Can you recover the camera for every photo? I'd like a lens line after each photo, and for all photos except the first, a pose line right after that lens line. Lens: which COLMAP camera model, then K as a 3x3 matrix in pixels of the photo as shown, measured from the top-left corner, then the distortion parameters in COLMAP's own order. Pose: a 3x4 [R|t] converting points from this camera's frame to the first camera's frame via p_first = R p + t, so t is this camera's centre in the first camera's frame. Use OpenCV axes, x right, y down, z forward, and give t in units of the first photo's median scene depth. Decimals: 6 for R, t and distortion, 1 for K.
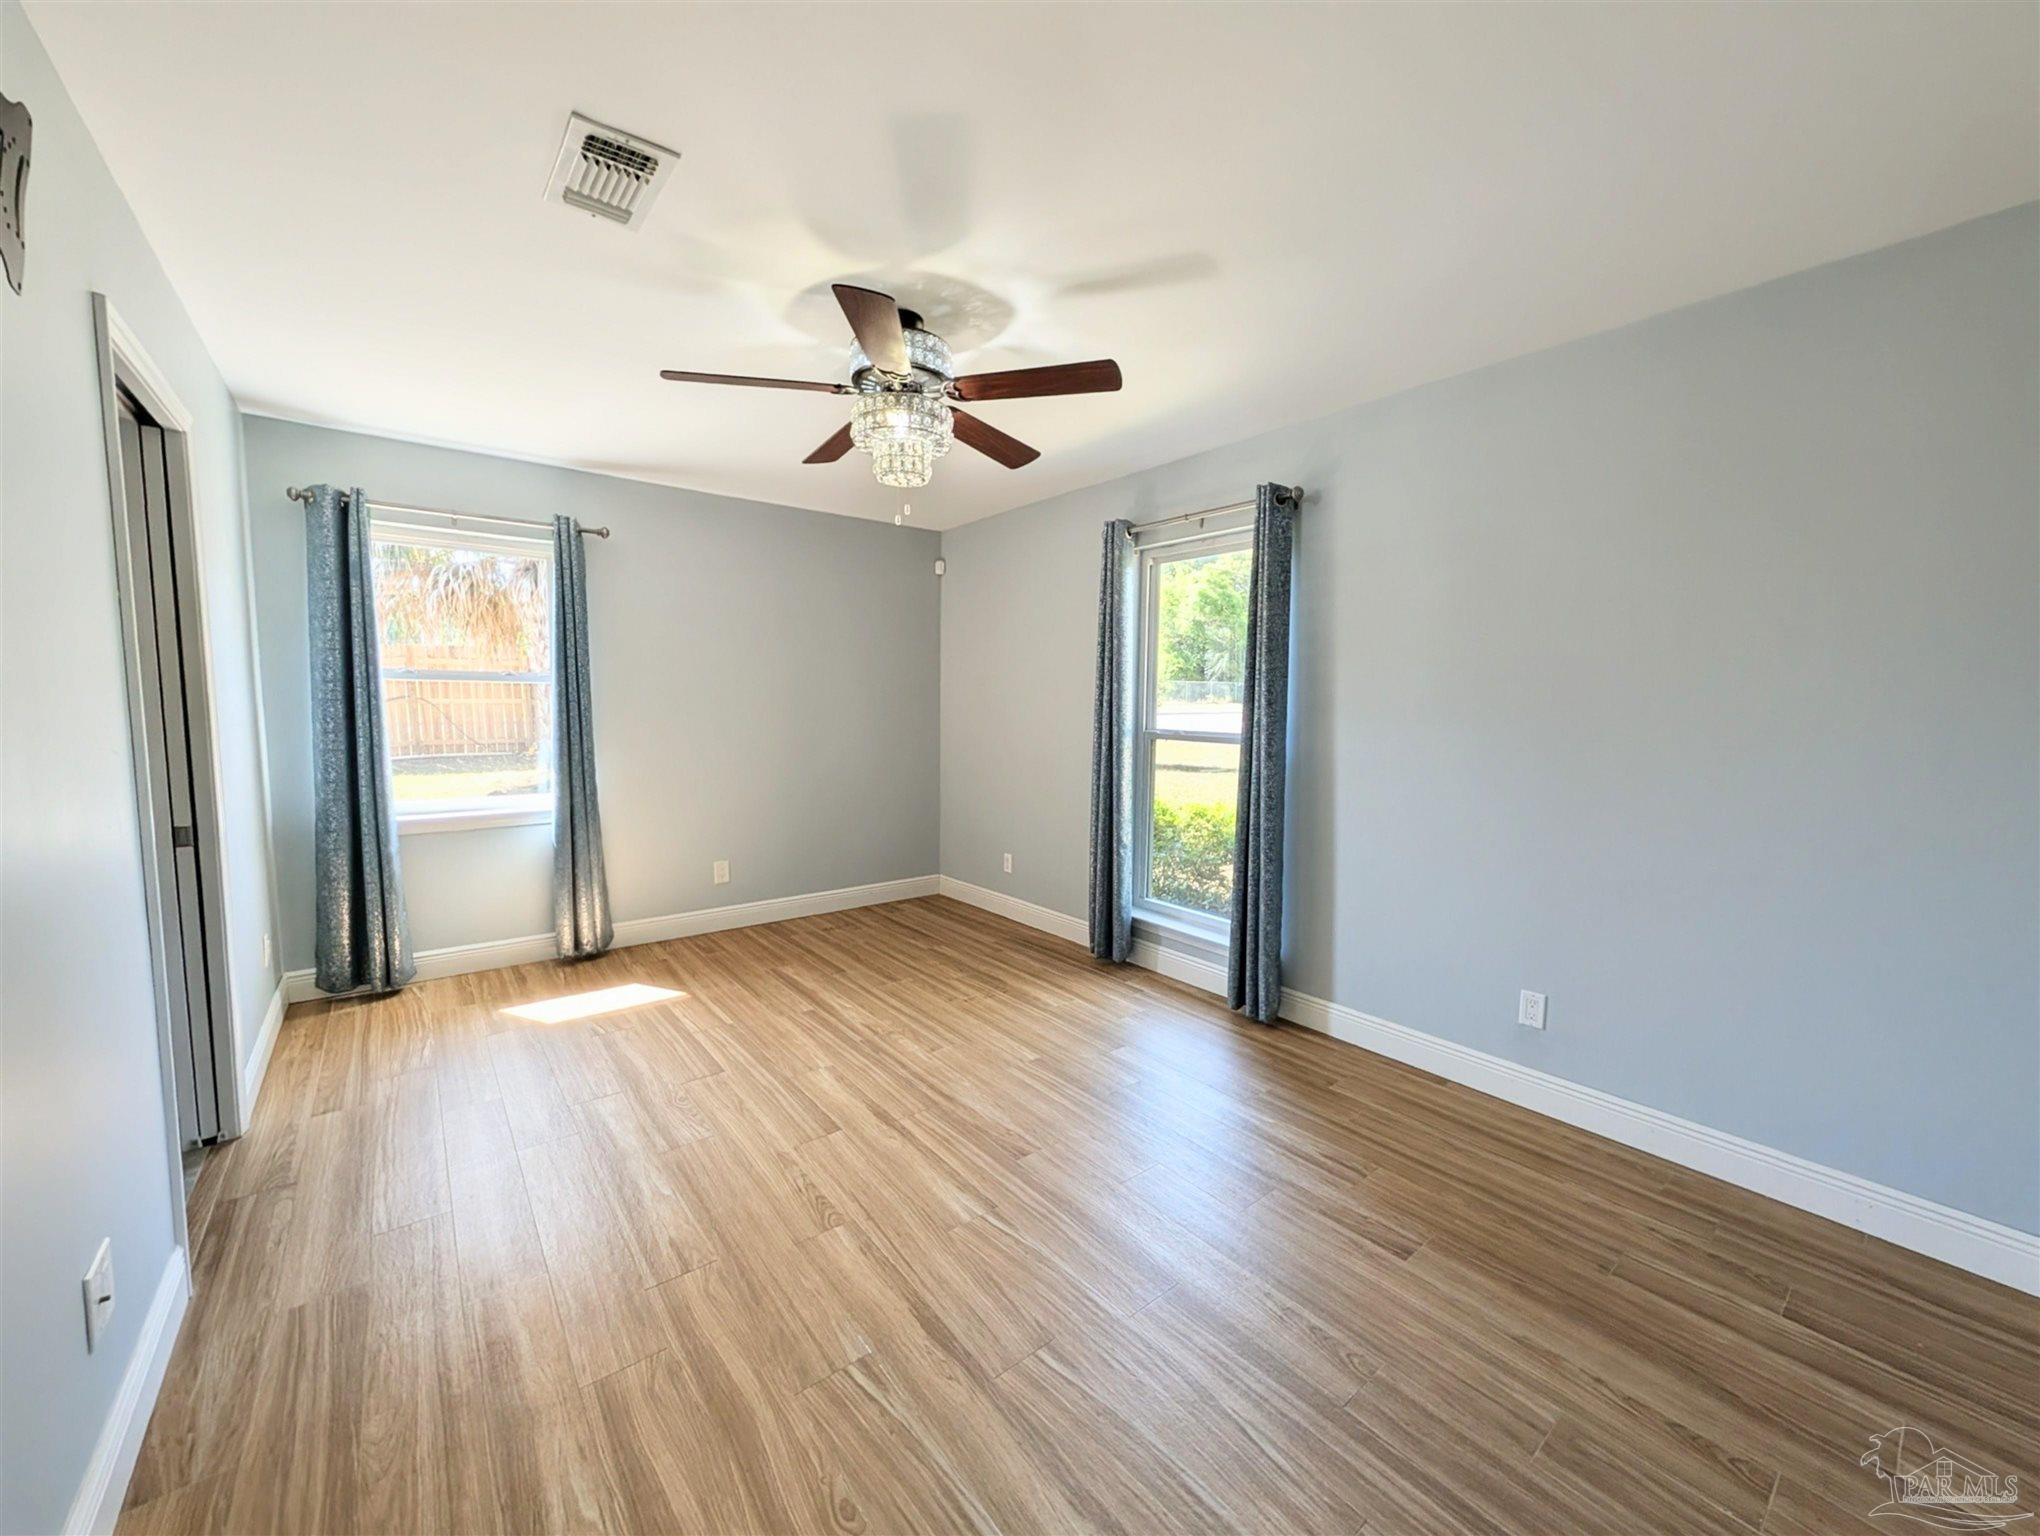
lens RADIAL K [[787.4, 0, 1020.4], [0, 787.4, 771.8], [0, 0, 1]] dist [0.000173, 0.000176]
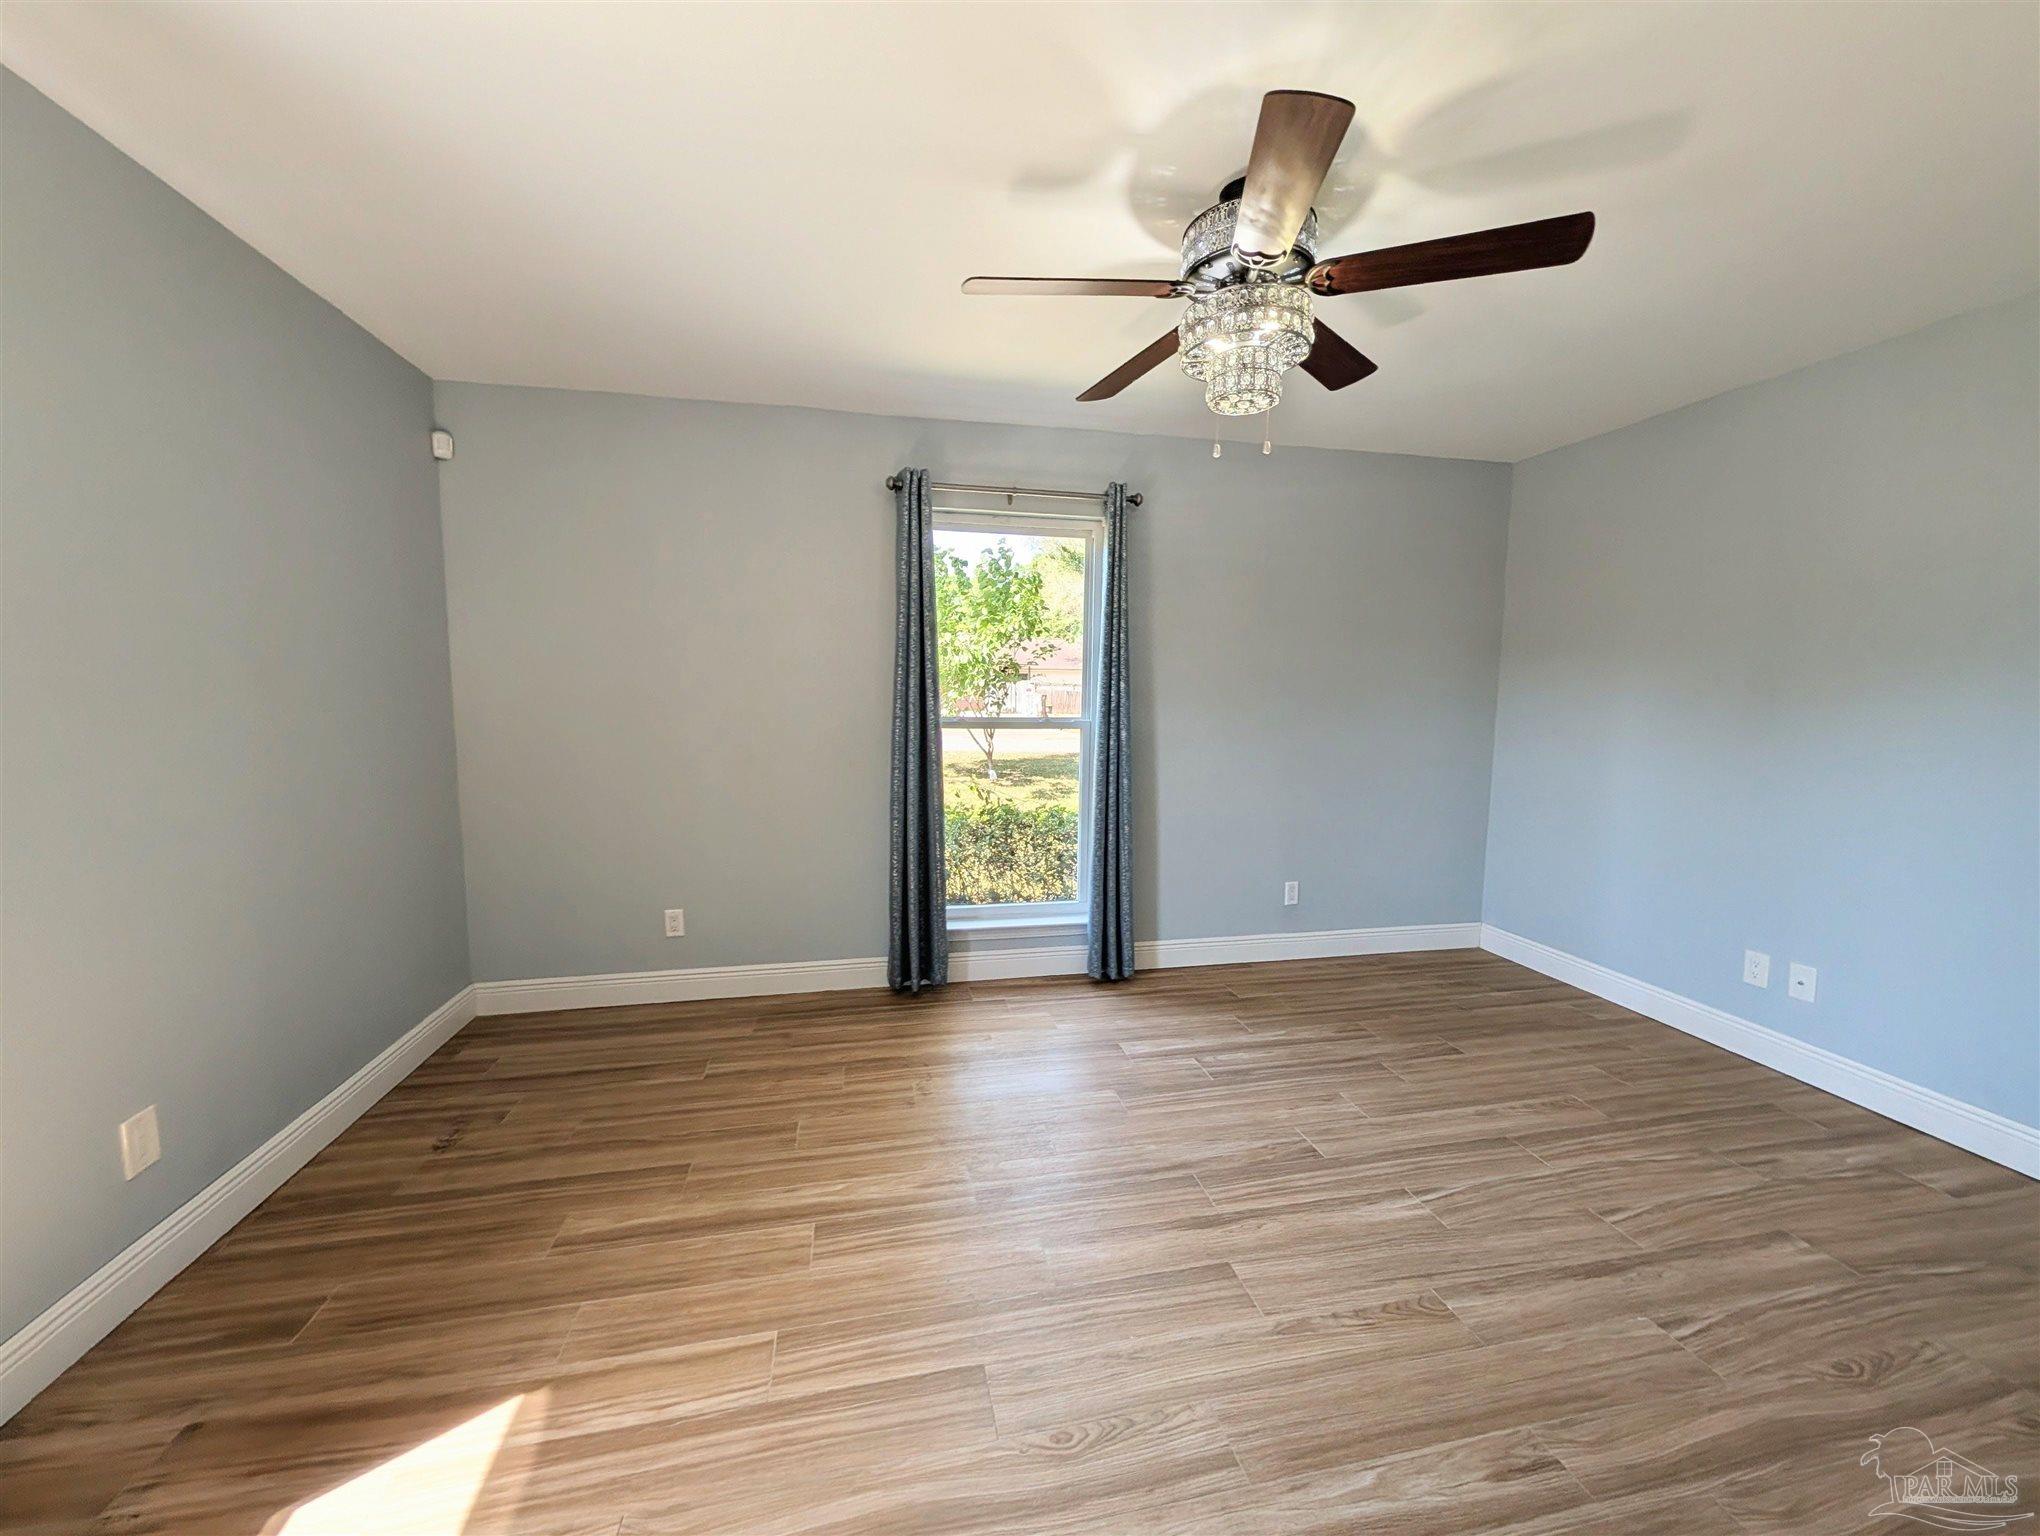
lens RADIAL K [[787.4, 0, 1020.4], [0, 787.4, 771.8], [0, 0, 1]] dist [0.000173, 0.000176]
pose [[0.443502, -0.098550, 0.890839, -0.614822], [0.076599, 0.994468, 0.071879, -0.051724], [-0.892994, 0.036358, 0.448598, 0.541720]]
